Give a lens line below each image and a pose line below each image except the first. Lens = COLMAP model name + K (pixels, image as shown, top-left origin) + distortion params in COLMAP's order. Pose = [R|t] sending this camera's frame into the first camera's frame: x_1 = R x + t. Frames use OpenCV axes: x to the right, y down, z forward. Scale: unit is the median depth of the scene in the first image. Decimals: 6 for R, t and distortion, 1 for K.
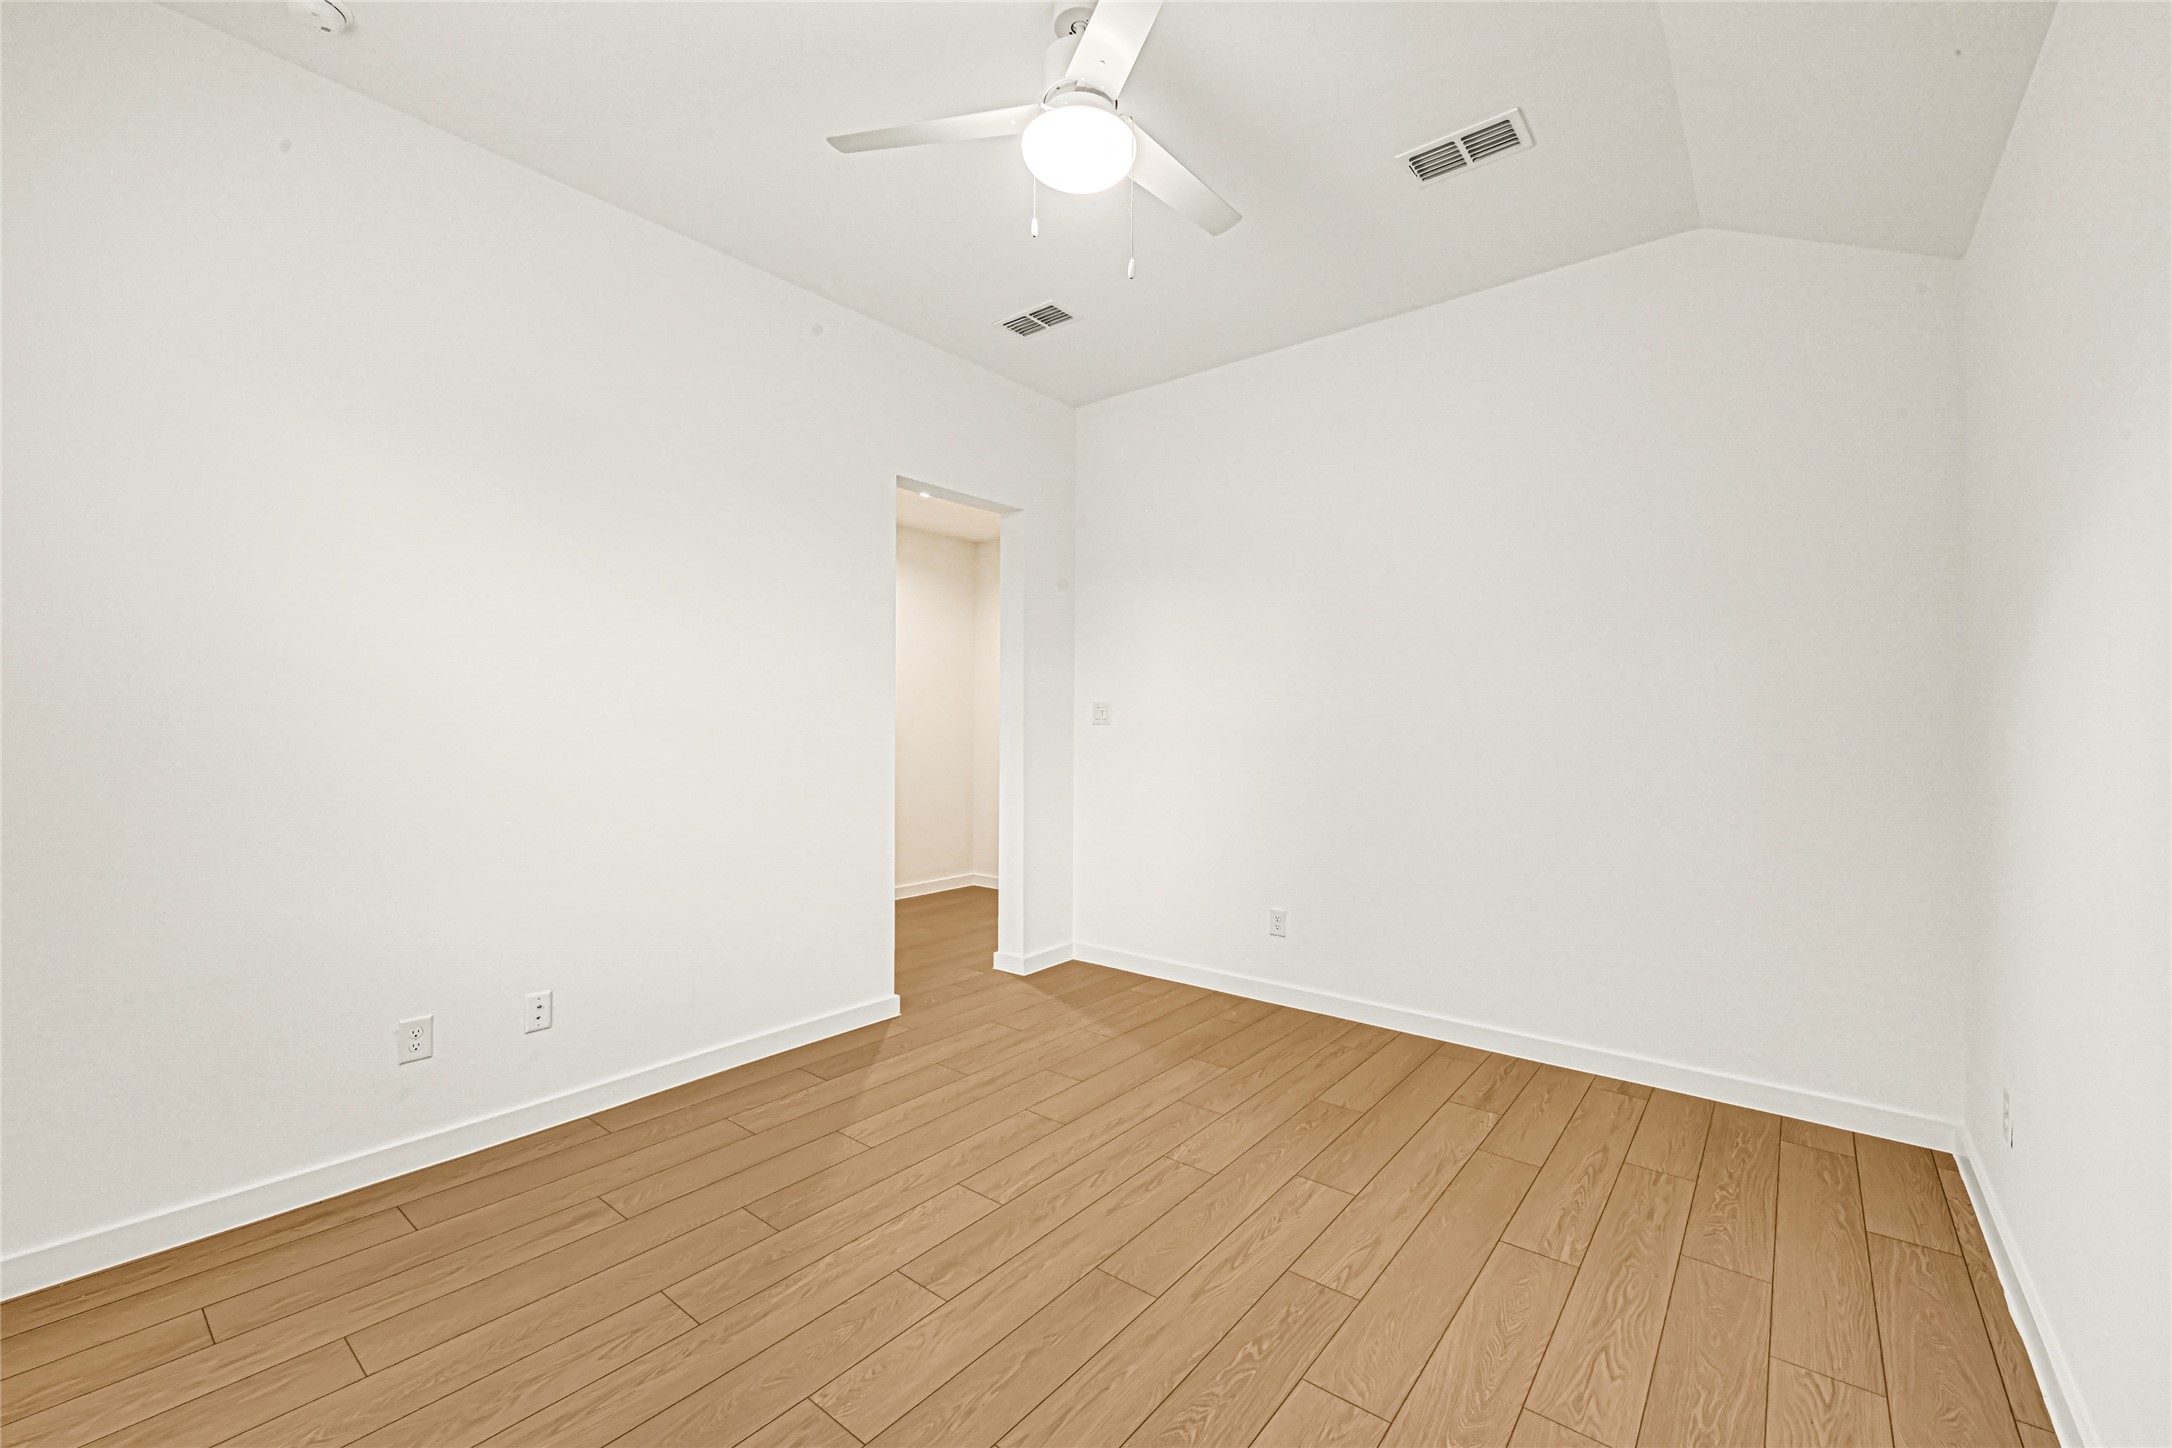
lens RADIAL K [[883.0, 0, 1083.9], [0, 883.0, 720.9], [0, 0, 1]] dist [0.001234, 0.000024]
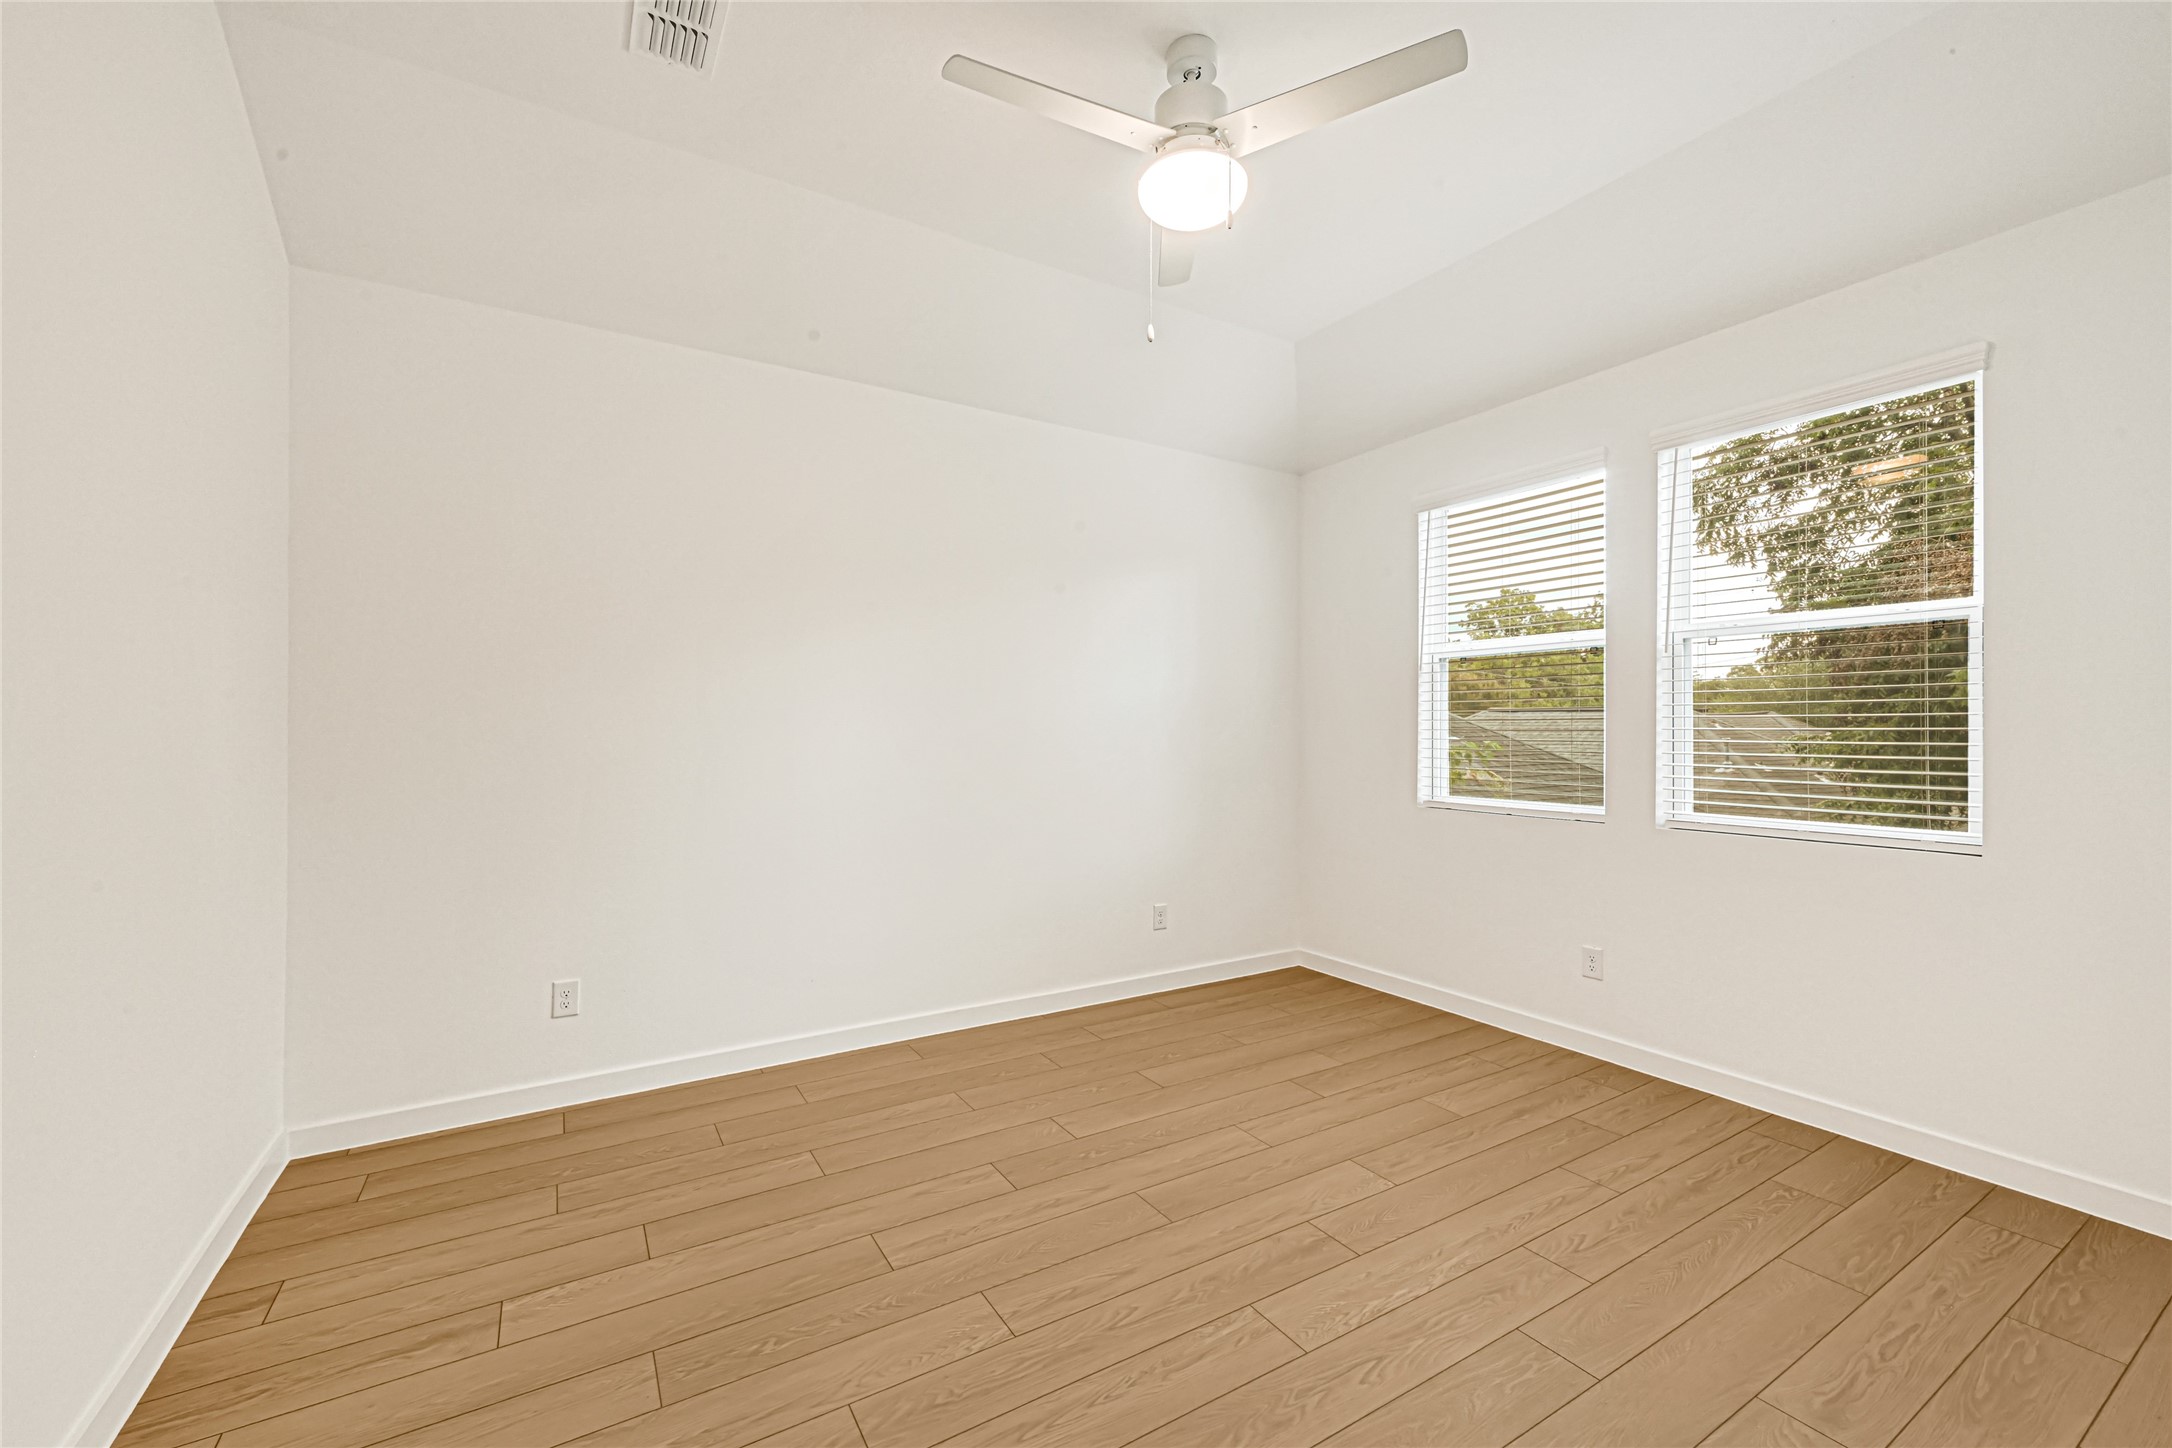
lens RADIAL K [[883.0, 0, 1084.5], [0, 883.0, 729.8], [0, 0, 1]] dist [0.001234, 0.000024]
pose [[-0.941395, -0.004408, 0.337276, -0.236571], [-0.004863, 0.999988, -0.000504, -0.000046], [-0.337270, -0.002115, -0.941405, 1.941434]]
